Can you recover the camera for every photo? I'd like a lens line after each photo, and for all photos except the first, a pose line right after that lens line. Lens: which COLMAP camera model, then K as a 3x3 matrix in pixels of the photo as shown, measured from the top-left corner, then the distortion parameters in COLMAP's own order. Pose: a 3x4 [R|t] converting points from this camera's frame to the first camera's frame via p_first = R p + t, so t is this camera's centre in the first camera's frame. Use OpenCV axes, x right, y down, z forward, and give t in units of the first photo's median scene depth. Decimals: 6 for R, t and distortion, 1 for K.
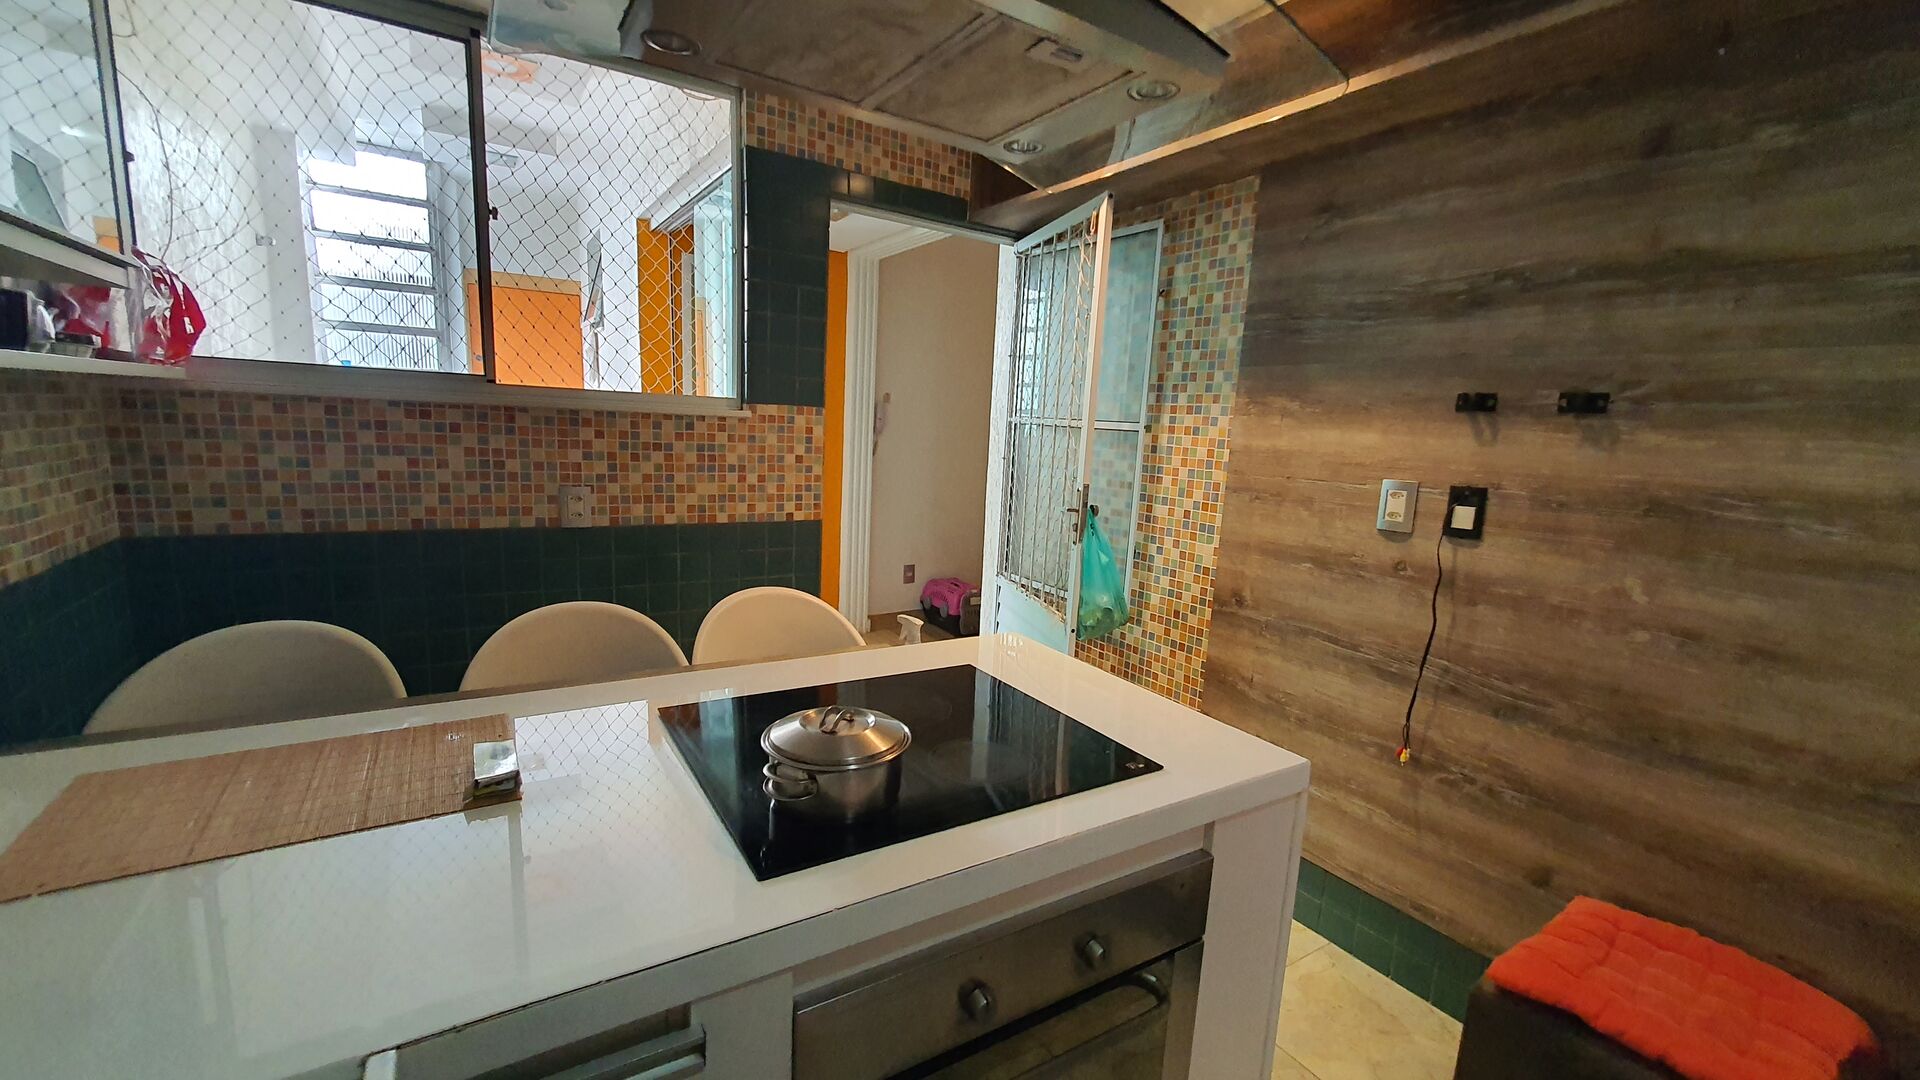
lens RADIAL K [[767.4, 0, 958.9], [0, 767.4, 555.0], [0, 0, 1]] dist [0.003508, -0.001556]
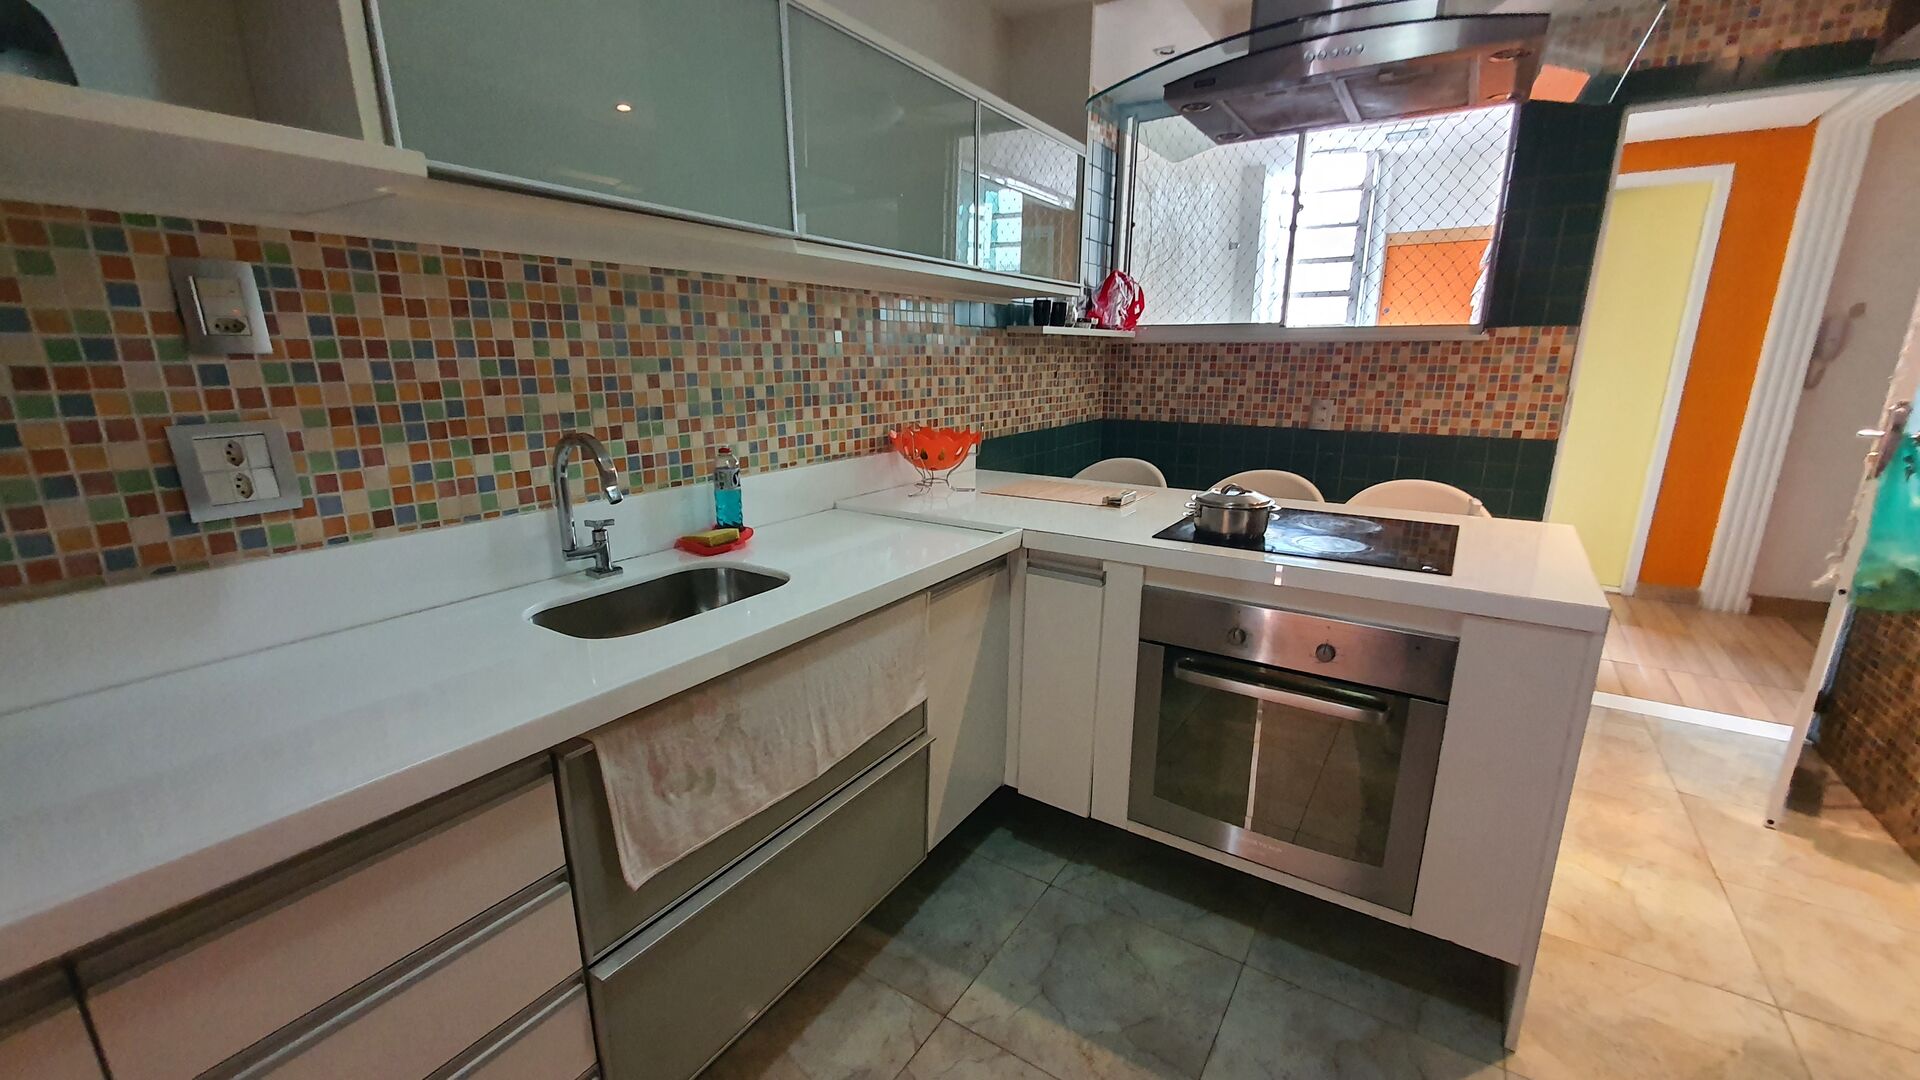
lens RADIAL K [[767.4, 0, 960.0], [0, 767.4, 549.0], [0, 0, 1]] dist [0.003508, -0.001556]
pose [[0.422423, 0.175035, -0.889338, 0.482011], [-0.132245, 0.982579, 0.130572, 0.078207], [0.896699, 0.062454, 0.438212, -0.161648]]
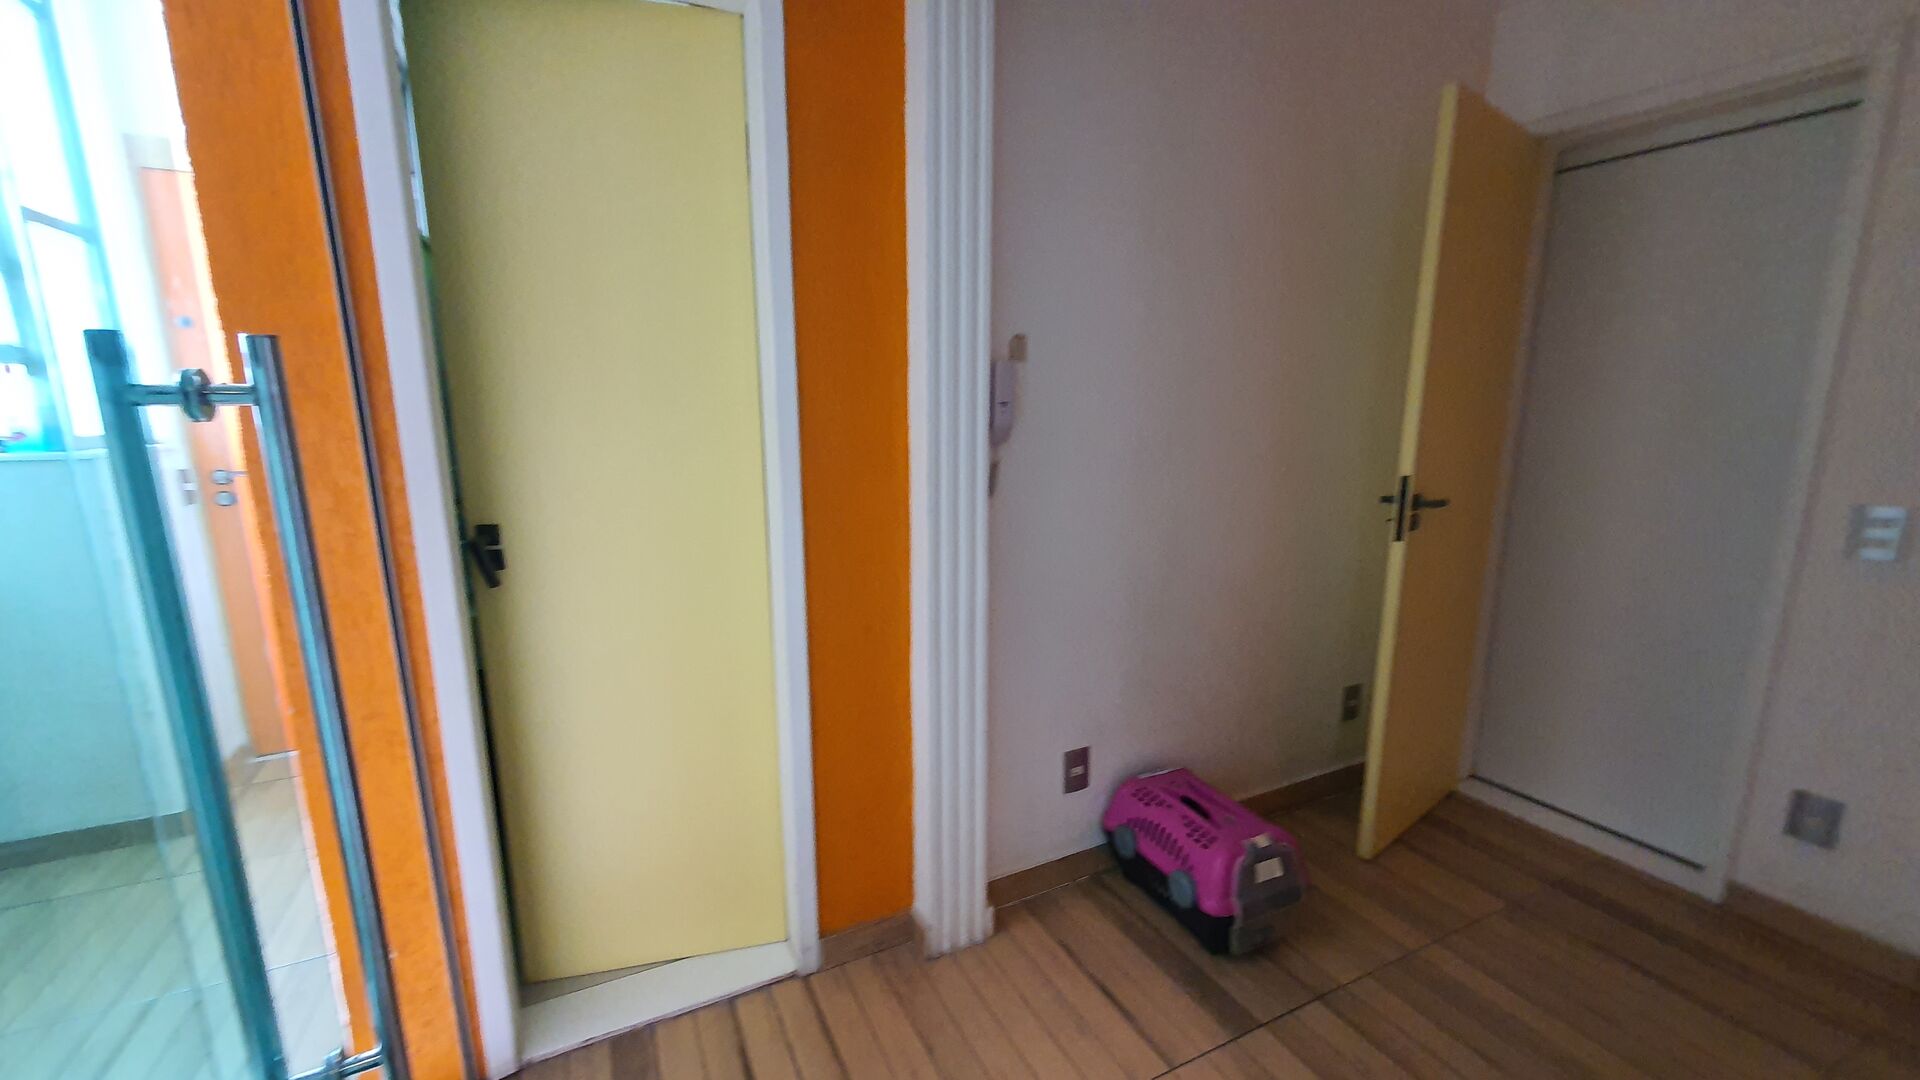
lens RADIAL K [[767.4, 0, 964.0], [0, 767.4, 546.7], [0, 0, 1]] dist [0.003508, -0.001556]
pose [[0.995688, -0.024940, -0.089355, -0.180973], [0.025841, 0.999626, 0.008940, -0.217860], [0.089099, -0.011210, 0.995960, 1.231276]]
